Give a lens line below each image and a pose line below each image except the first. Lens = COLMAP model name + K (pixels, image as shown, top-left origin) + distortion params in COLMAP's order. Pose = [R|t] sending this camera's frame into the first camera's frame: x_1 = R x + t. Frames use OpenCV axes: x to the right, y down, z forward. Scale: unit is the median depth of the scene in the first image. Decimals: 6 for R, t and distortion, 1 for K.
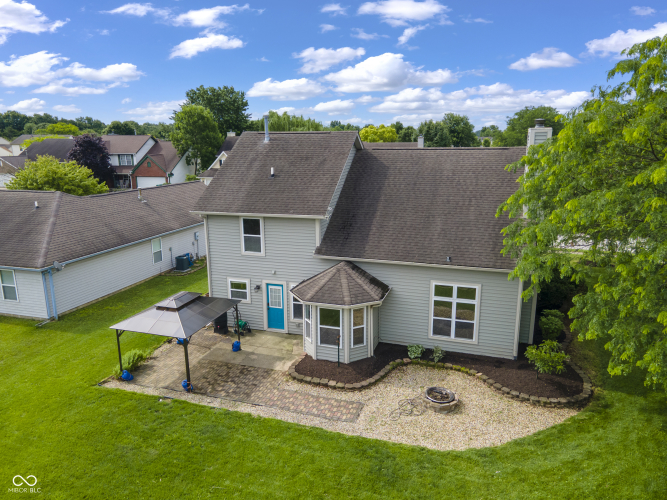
lens RADIAL K [[486.3, 0, 332.1], [0, 486.3, 250.4], [0, 0, 1]] dist [0.024861, 0.036954]
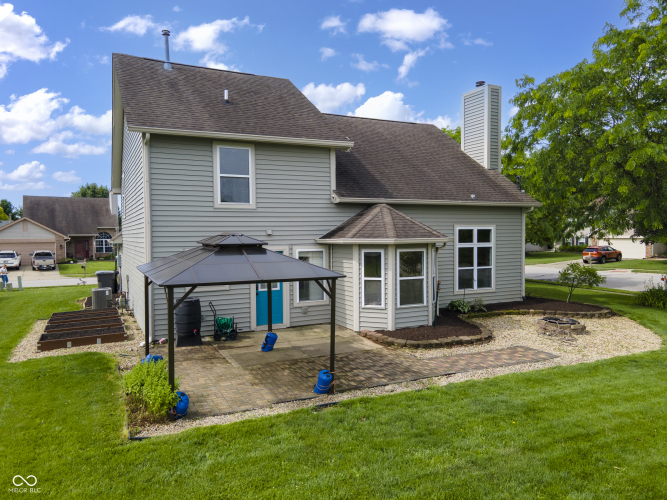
lens RADIAL K [[486.3, 0, 331.7], [0, 486.3, 251.5], [0, 0, 1]] dist [0.024861, 0.036954]
pose [[0.709978, -0.024960, 0.703782, -0.582695], [0.163603, 0.977875, -0.130362, 0.188244], [-0.684957, 0.207695, 0.698353, 0.544219]]
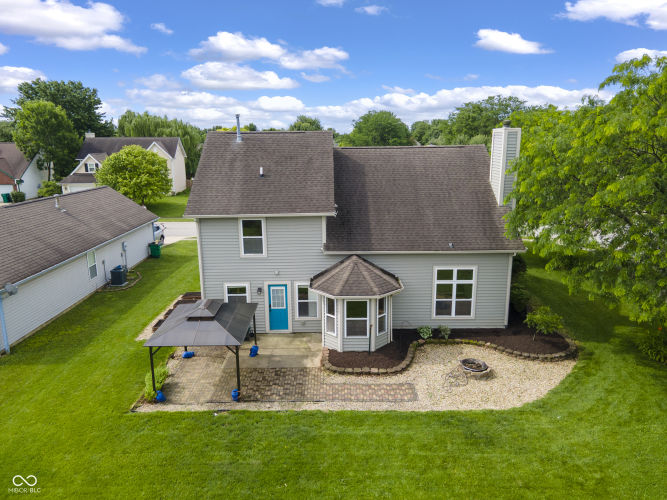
lens RADIAL K [[486.3, 0, 331.6], [0, 486.3, 250.7], [0, 0, 1]] dist [0.024861, 0.036954]
pose [[0.947993, -0.073832, 0.309610, -0.353741], [0.075022, 0.997149, 0.008078, 0.000631], [-0.309324, 0.015569, 0.950829, 0.025680]]
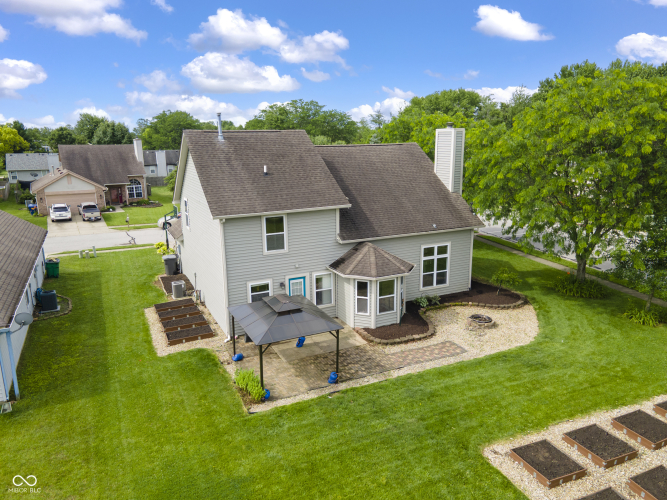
lens RADIAL K [[486.3, 0, 331.5], [0, 486.3, 250.6], [0, 0, 1]] dist [0.024861, 0.036954]
pose [[0.716818, -0.159868, 0.678686, -0.847372], [0.164806, 0.984627, 0.057868, -0.038922], [-0.677504, 0.070371, 0.732145, 0.216605]]
